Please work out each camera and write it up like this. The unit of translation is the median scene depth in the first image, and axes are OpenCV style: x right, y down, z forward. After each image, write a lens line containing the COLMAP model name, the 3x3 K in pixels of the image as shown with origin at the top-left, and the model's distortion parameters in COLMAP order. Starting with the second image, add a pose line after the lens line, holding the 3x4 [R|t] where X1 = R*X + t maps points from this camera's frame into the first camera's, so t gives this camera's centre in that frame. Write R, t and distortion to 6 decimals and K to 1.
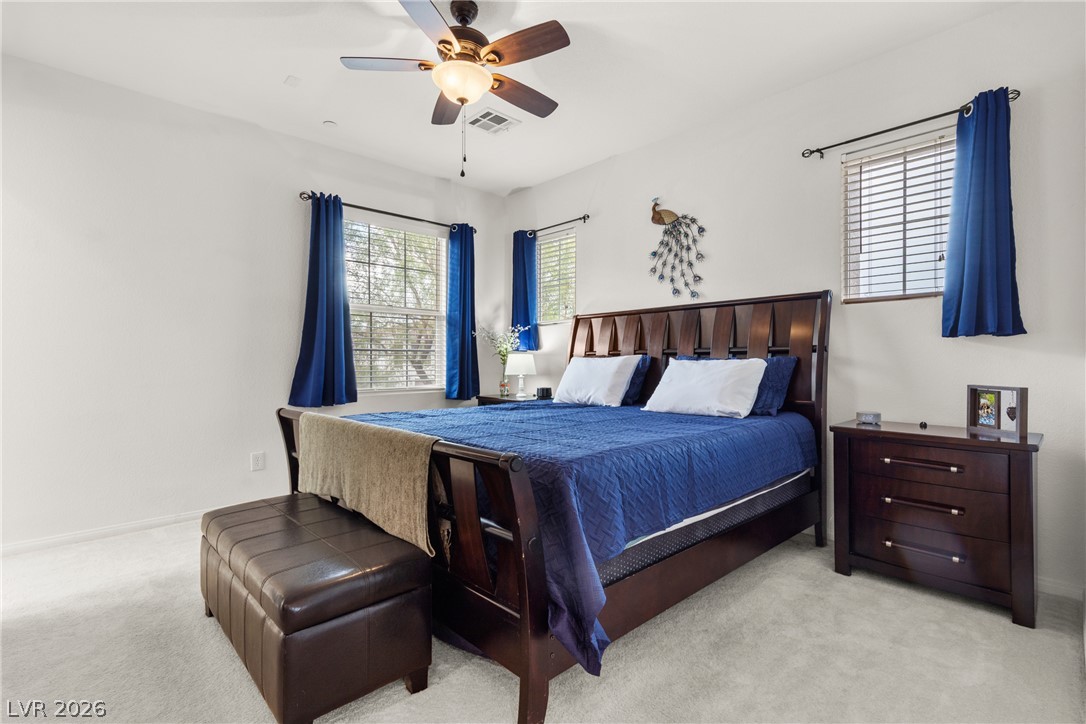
lens RADIAL K [[489.8, 0, 548.2], [0, 489.8, 368.8], [0, 0, 1]] dist [0.006554, -0.000526]
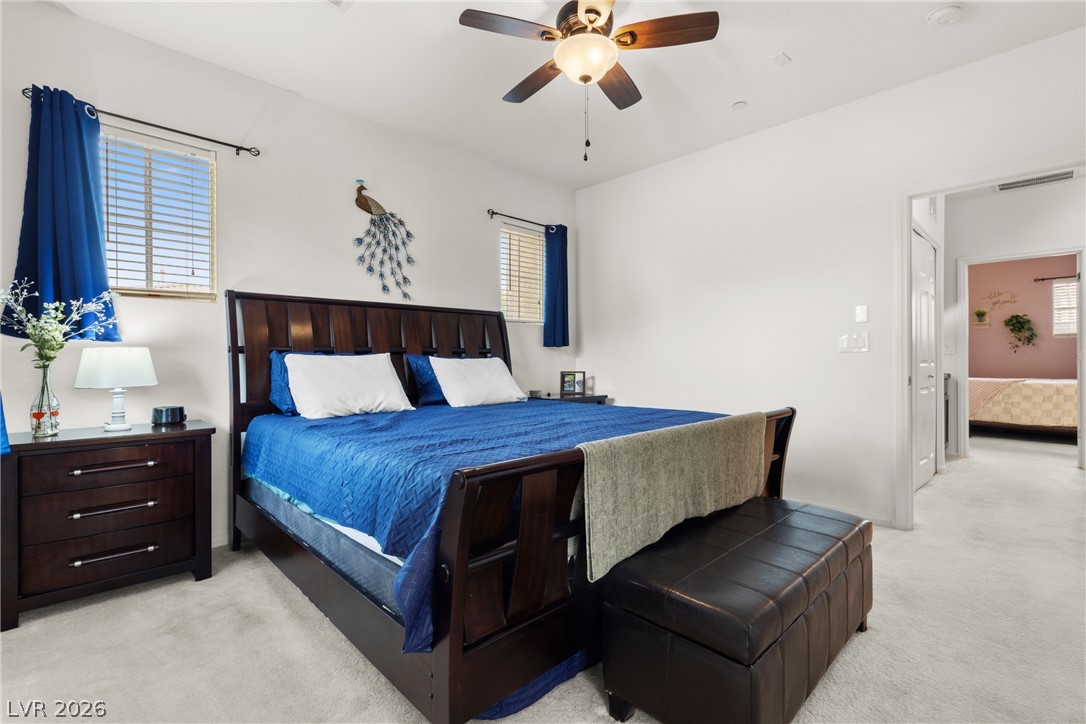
lens RADIAL K [[489.8, 0, 548.2], [0, 489.8, 368.8], [0, 0, 1]] dist [0.006554, -0.000526]
pose [[-0.000315, -0.030002, 0.999550, -0.725768], [0.009206, 0.999507, 0.030003, -0.024278], [-0.999958, 0.009212, -0.000039, 0.684597]]
